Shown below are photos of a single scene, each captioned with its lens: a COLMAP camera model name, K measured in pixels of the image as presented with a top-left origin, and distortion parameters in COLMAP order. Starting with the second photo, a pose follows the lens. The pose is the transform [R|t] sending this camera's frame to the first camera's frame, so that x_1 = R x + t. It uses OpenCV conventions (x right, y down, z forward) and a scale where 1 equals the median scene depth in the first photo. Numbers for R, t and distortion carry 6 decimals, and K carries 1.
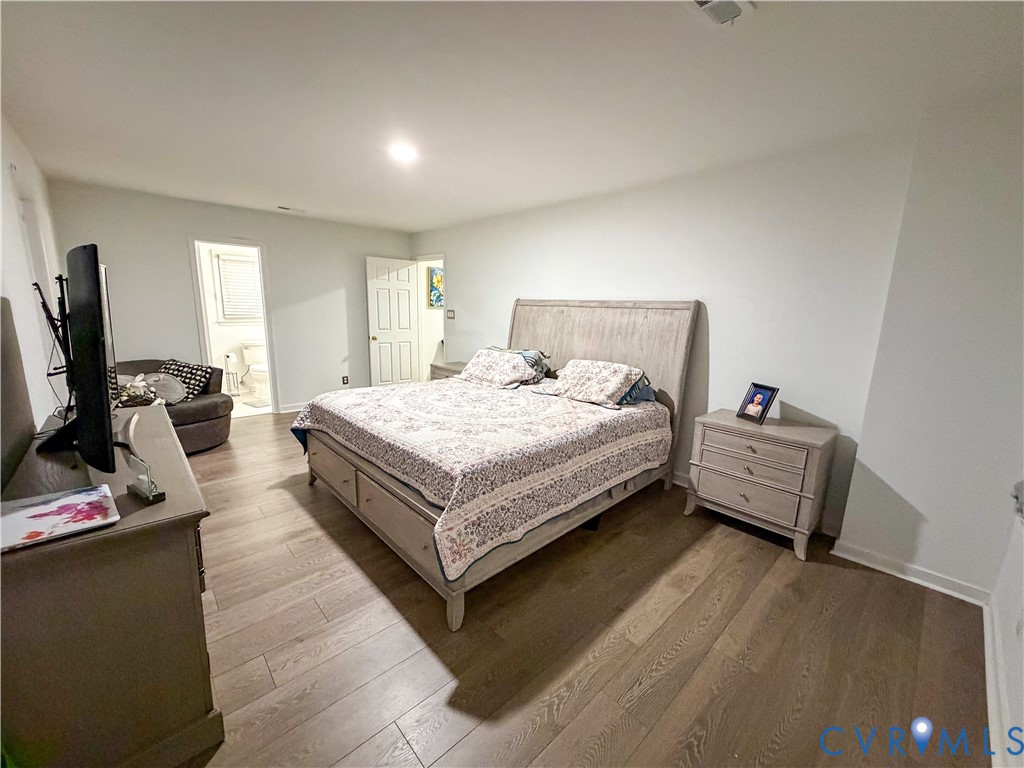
lens RADIAL K [[408.5, 0, 510.5], [0, 408.5, 383.2], [0, 0, 1]] dist [0.001940, 0.000071]
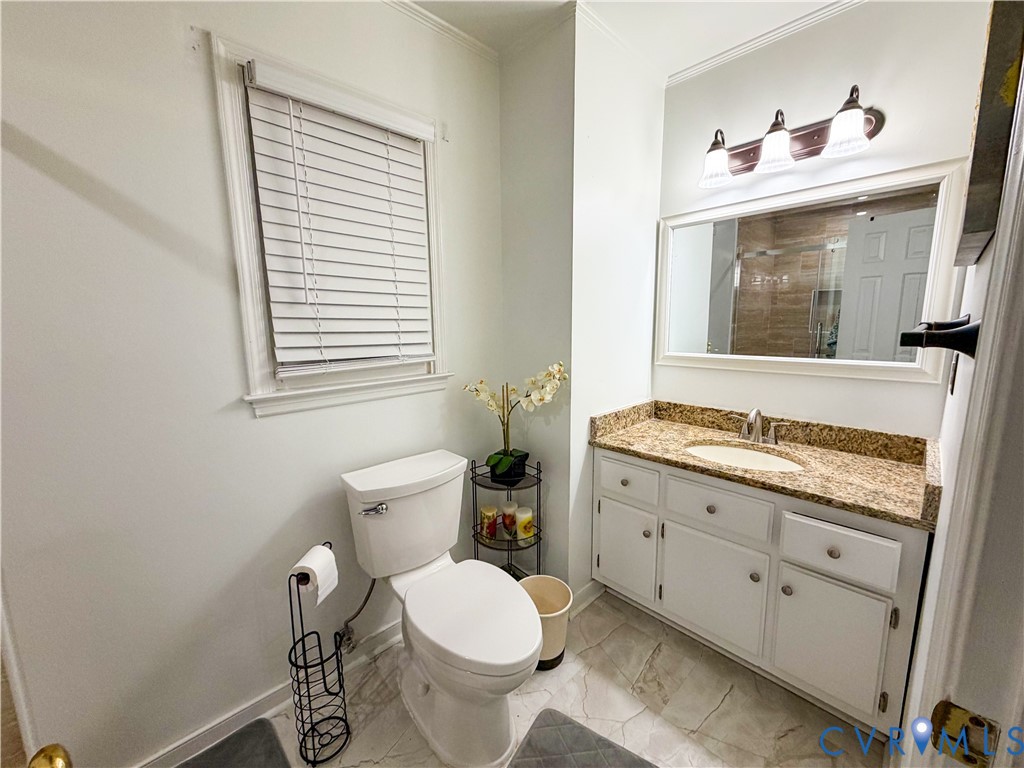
lens RADIAL K [[408.5, 0, 513.3], [0, 408.5, 385.6], [0, 0, 1]] dist [0.001940, 0.000071]
pose [[0.999260, -0.033033, 0.019700, -0.591898], [0.033671, 0.998889, -0.032956, -0.149003], [-0.018590, 0.033595, 0.999263, 0.801445]]
